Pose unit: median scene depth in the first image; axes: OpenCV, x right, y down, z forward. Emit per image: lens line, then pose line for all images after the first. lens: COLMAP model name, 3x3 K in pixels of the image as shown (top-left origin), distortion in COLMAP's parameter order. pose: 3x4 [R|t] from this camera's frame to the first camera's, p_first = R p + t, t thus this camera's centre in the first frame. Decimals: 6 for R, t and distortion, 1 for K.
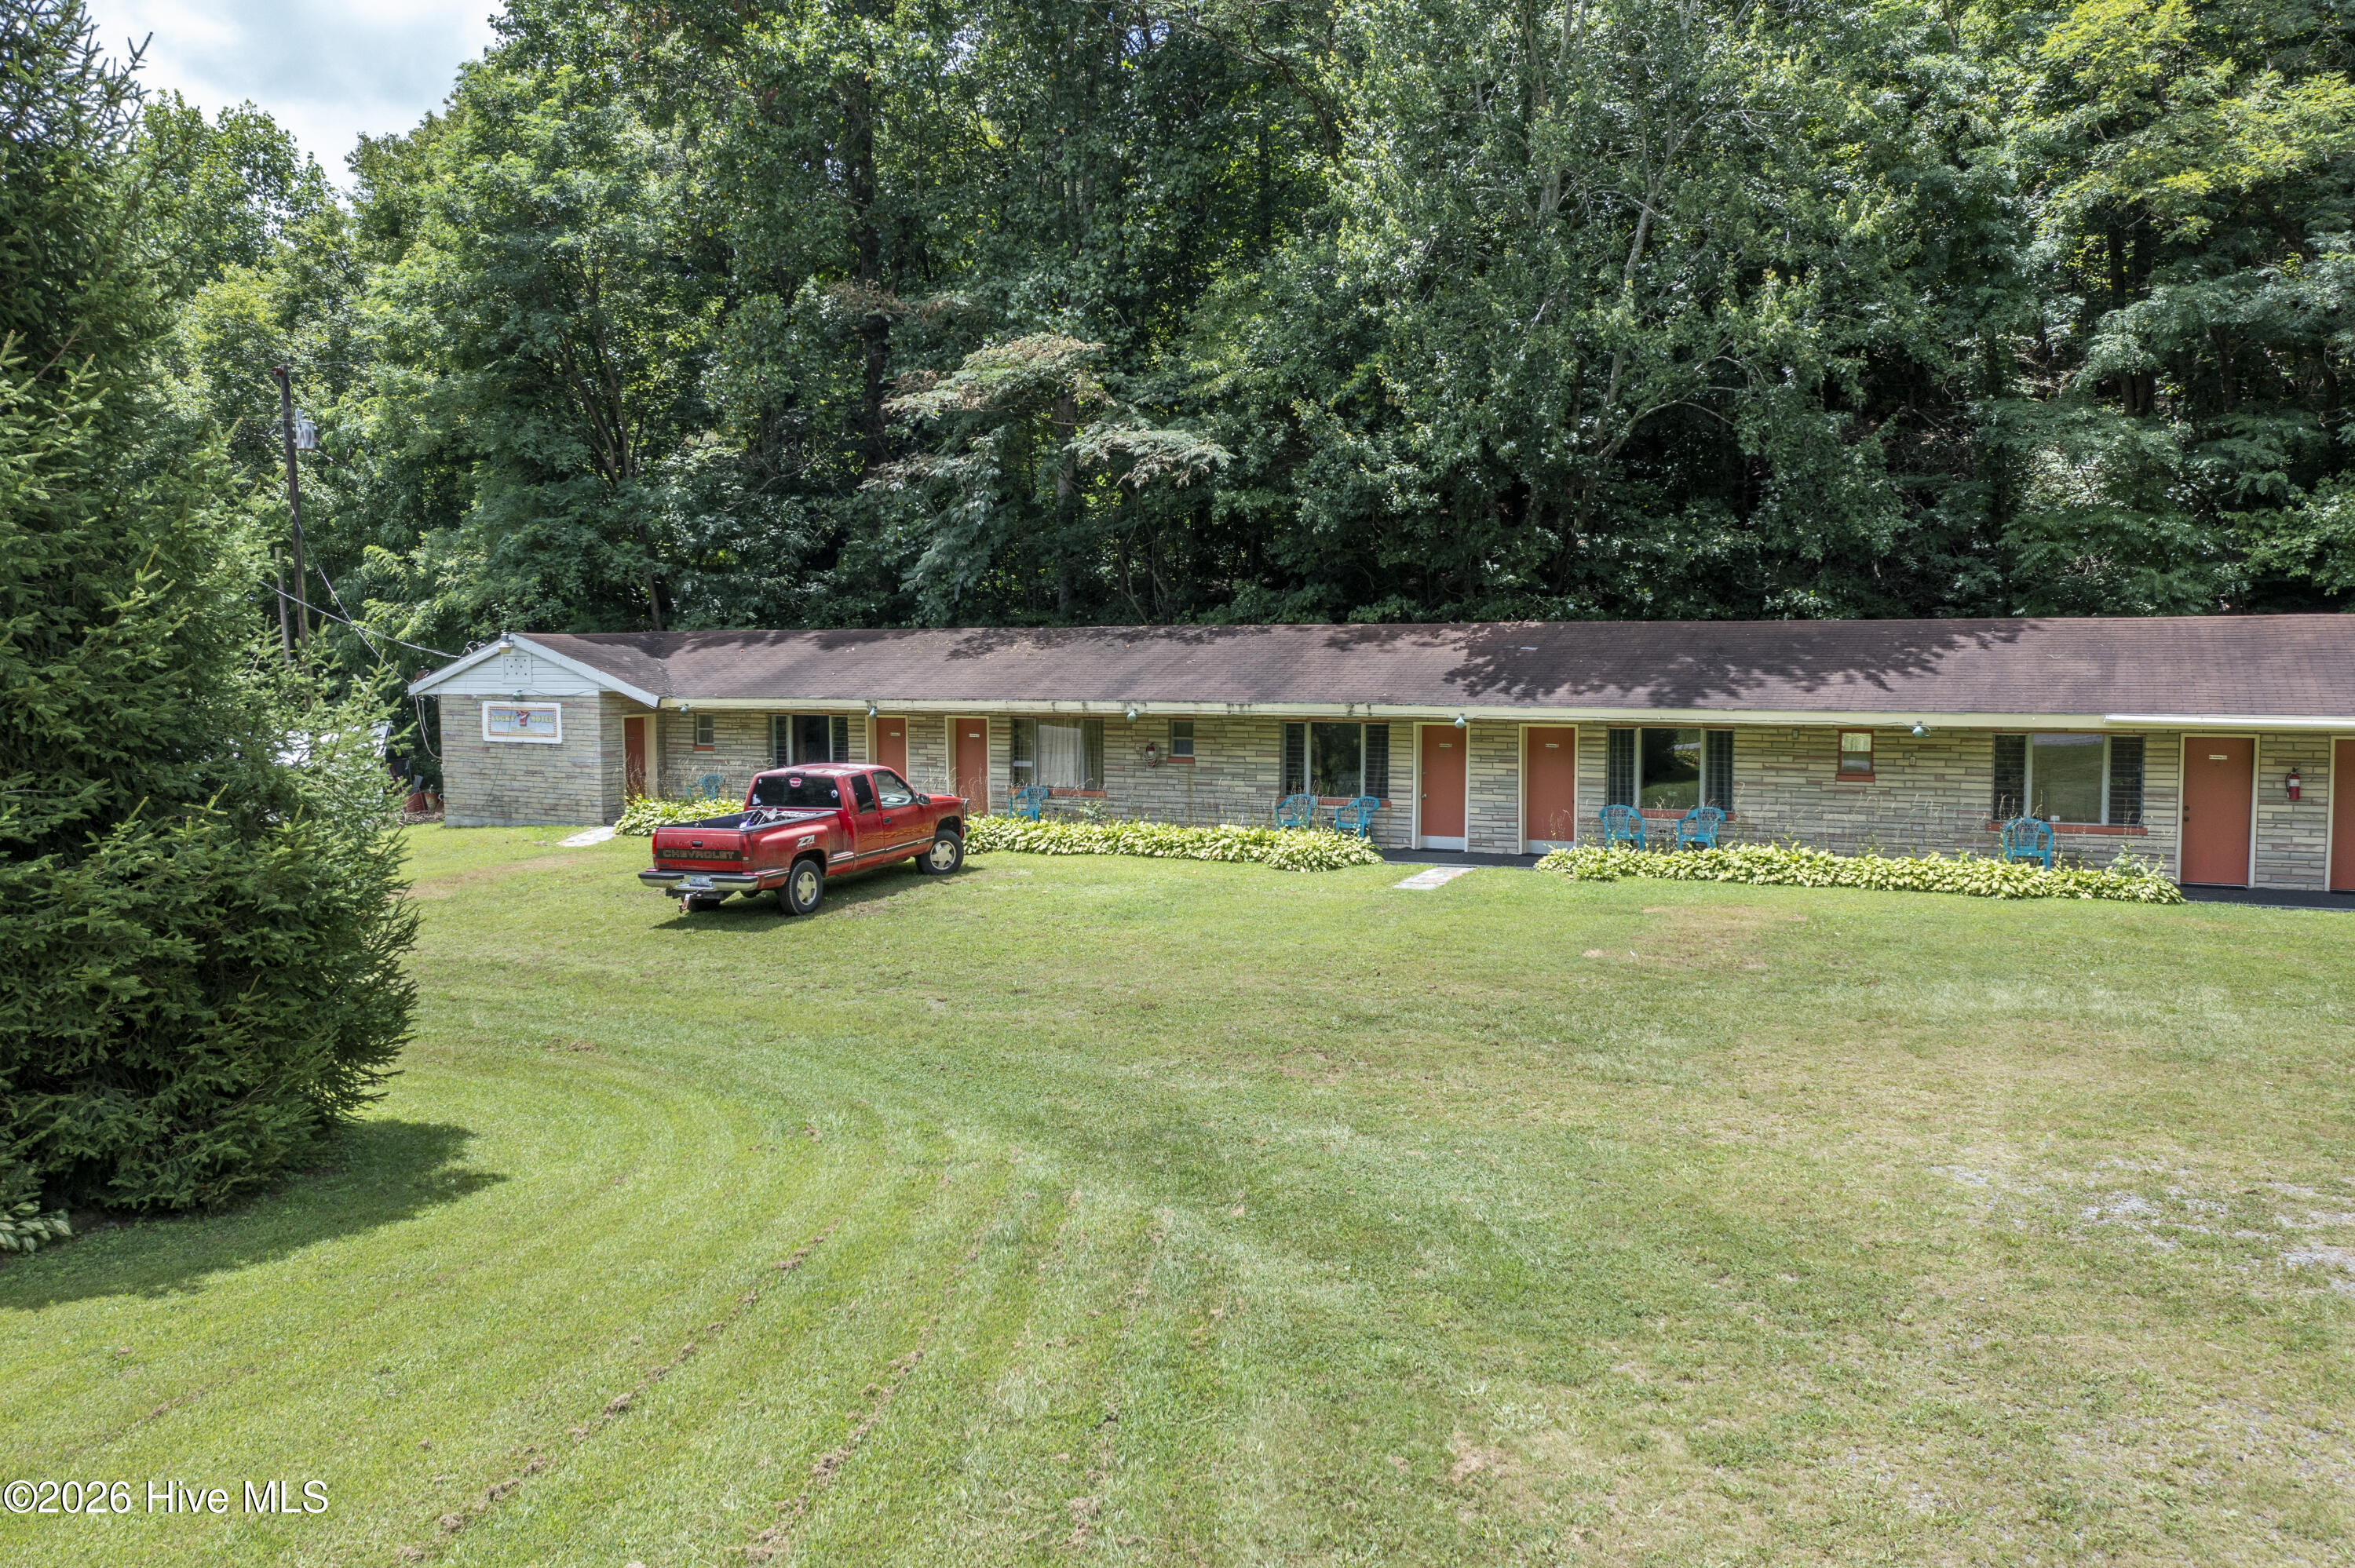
lens RADIAL K [[1868.5, 0, 1193.6], [0, 1868.5, 766.9], [0, 0, 1]] dist [-0.026454, 0.010583]
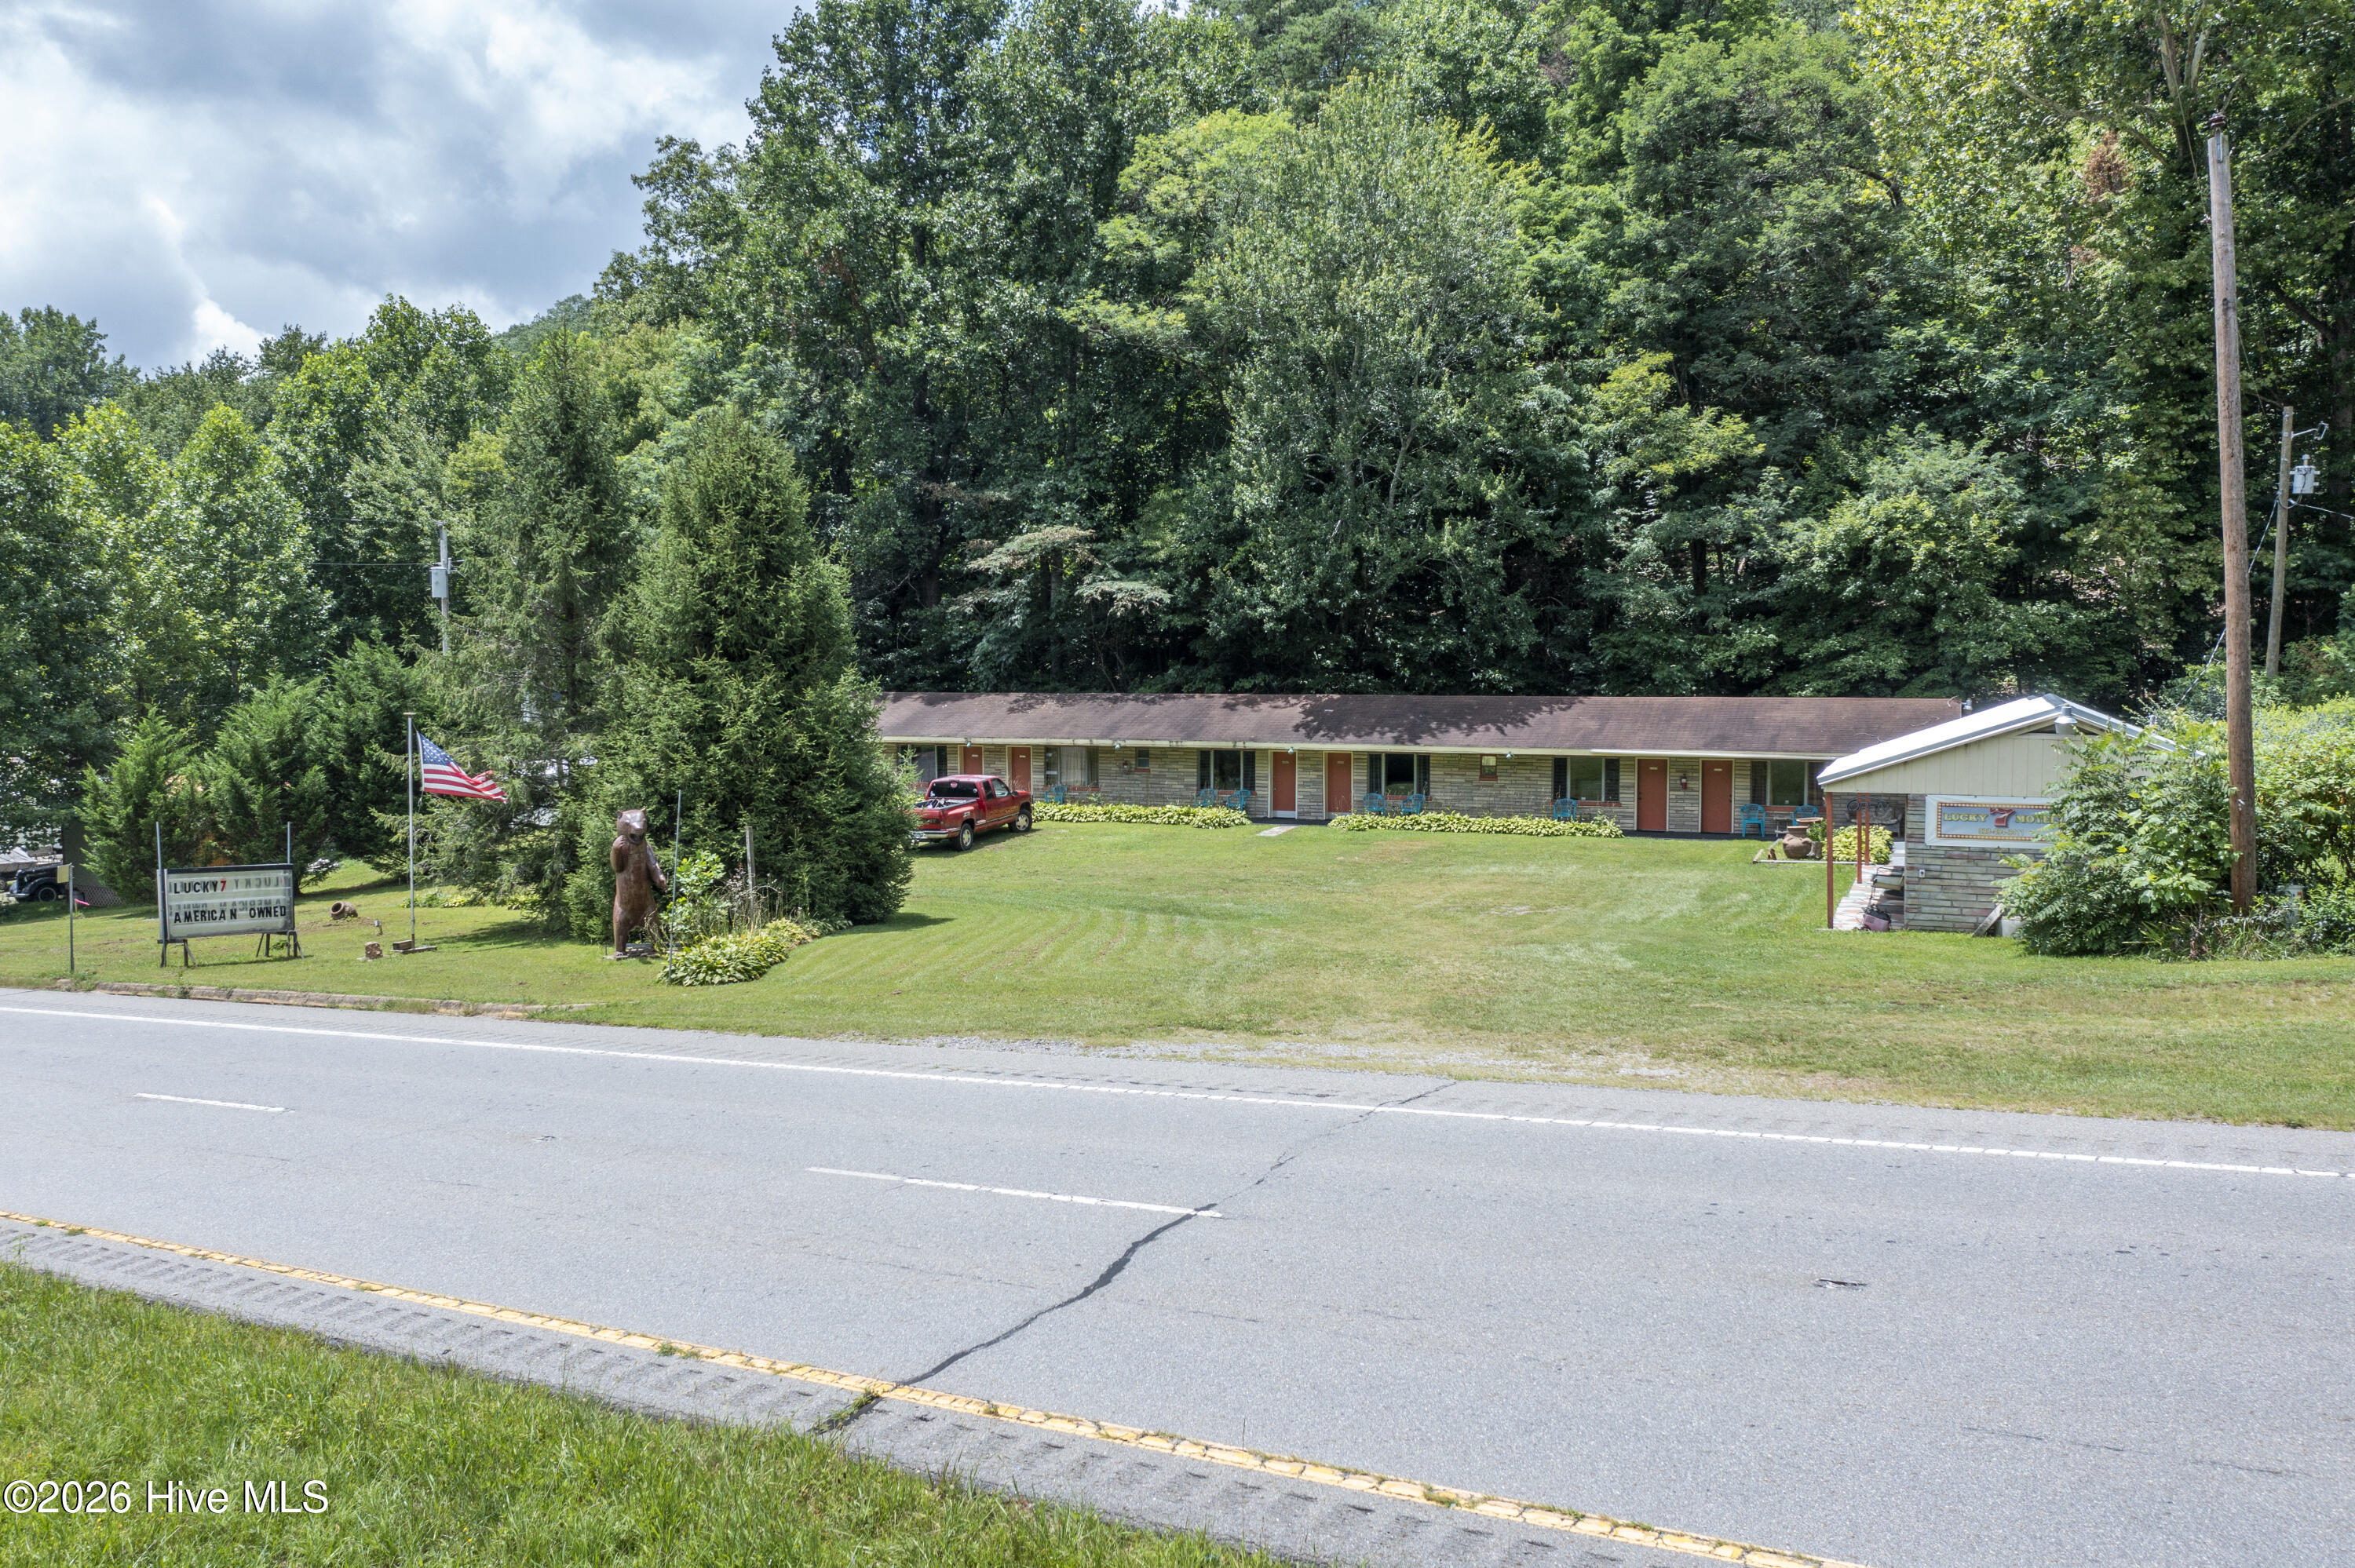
lens RADIAL K [[1868.5, 0, 1169.4], [0, 1868.5, 759.9], [0, 0, 1]] dist [-0.026454, 0.010583]
pose [[0.999067, -0.006538, 0.042678, -0.062490], [0.006462, 0.999977, 0.001920, -0.018518], [-0.042689, -0.001642, 0.999087, -0.878768]]
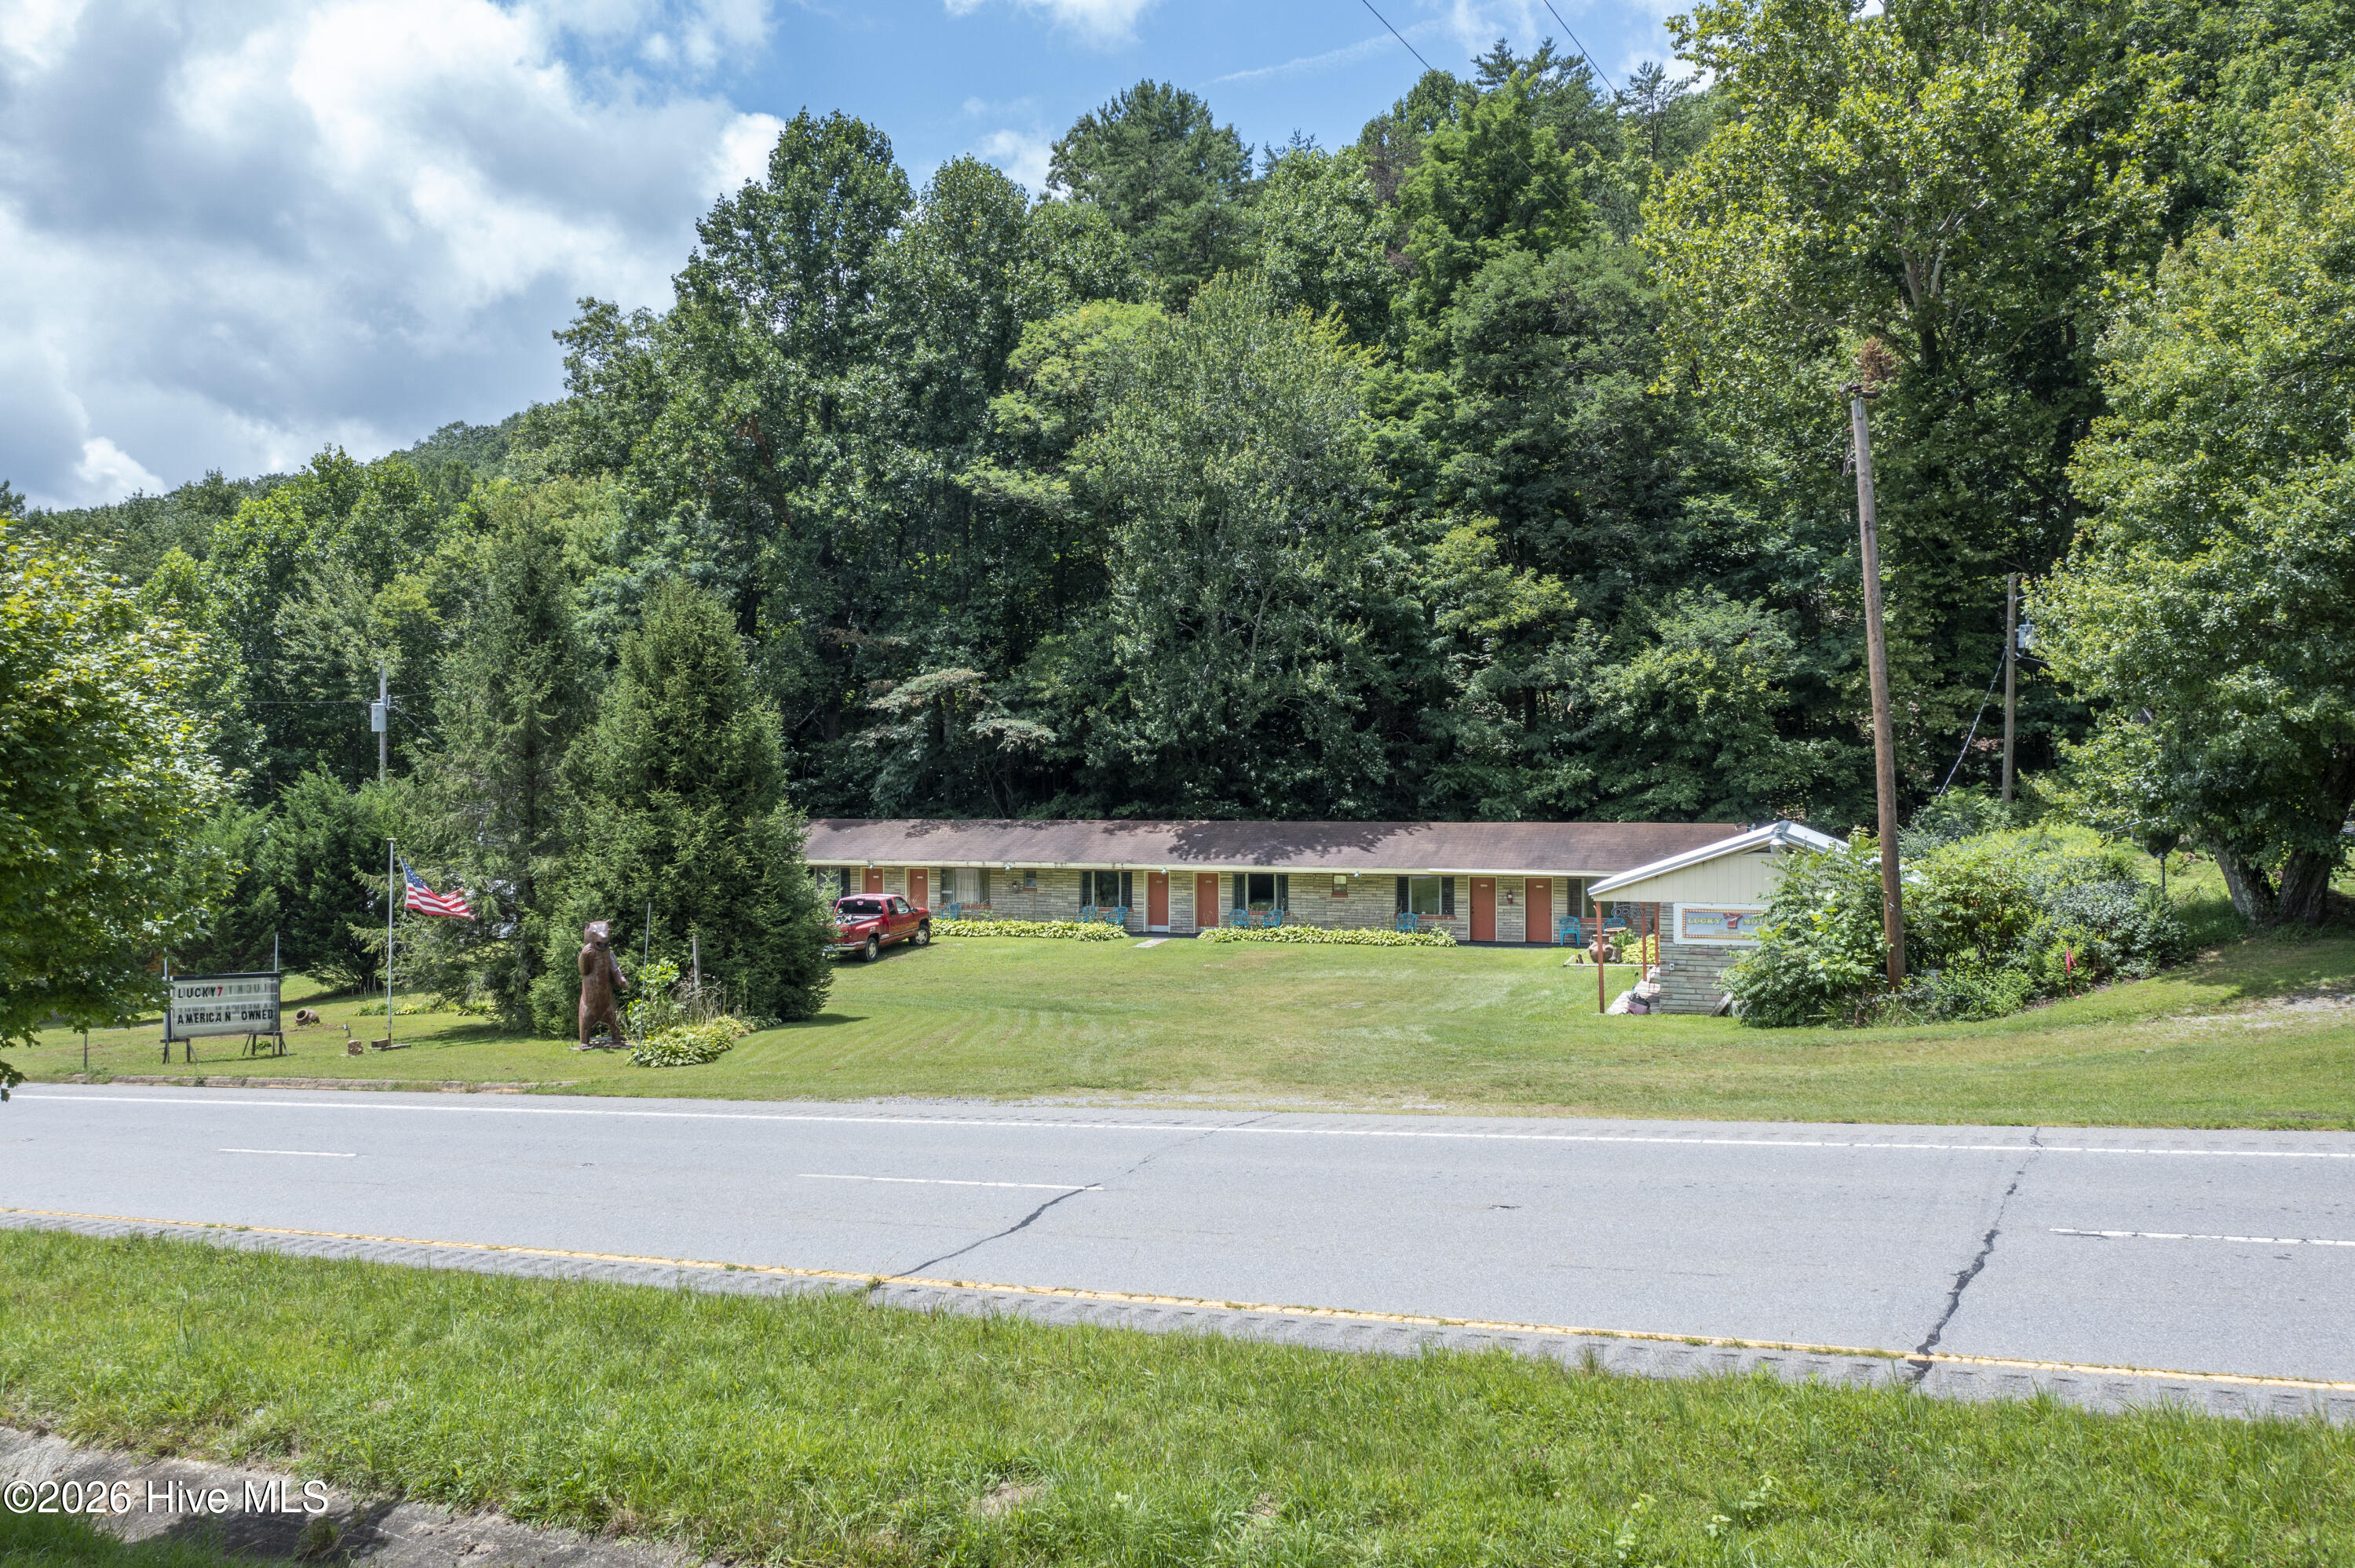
lens RADIAL K [[1868.5, 0, 1162.2], [0, 1868.5, 732.0], [0, 0, 1]] dist [-0.026454, 0.010583]
pose [[0.994632, -0.001334, 0.103467, -0.078446], [0.009537, 0.996843, -0.078822, -0.014035], [-0.103036, 0.079386, 0.991505, -1.091538]]
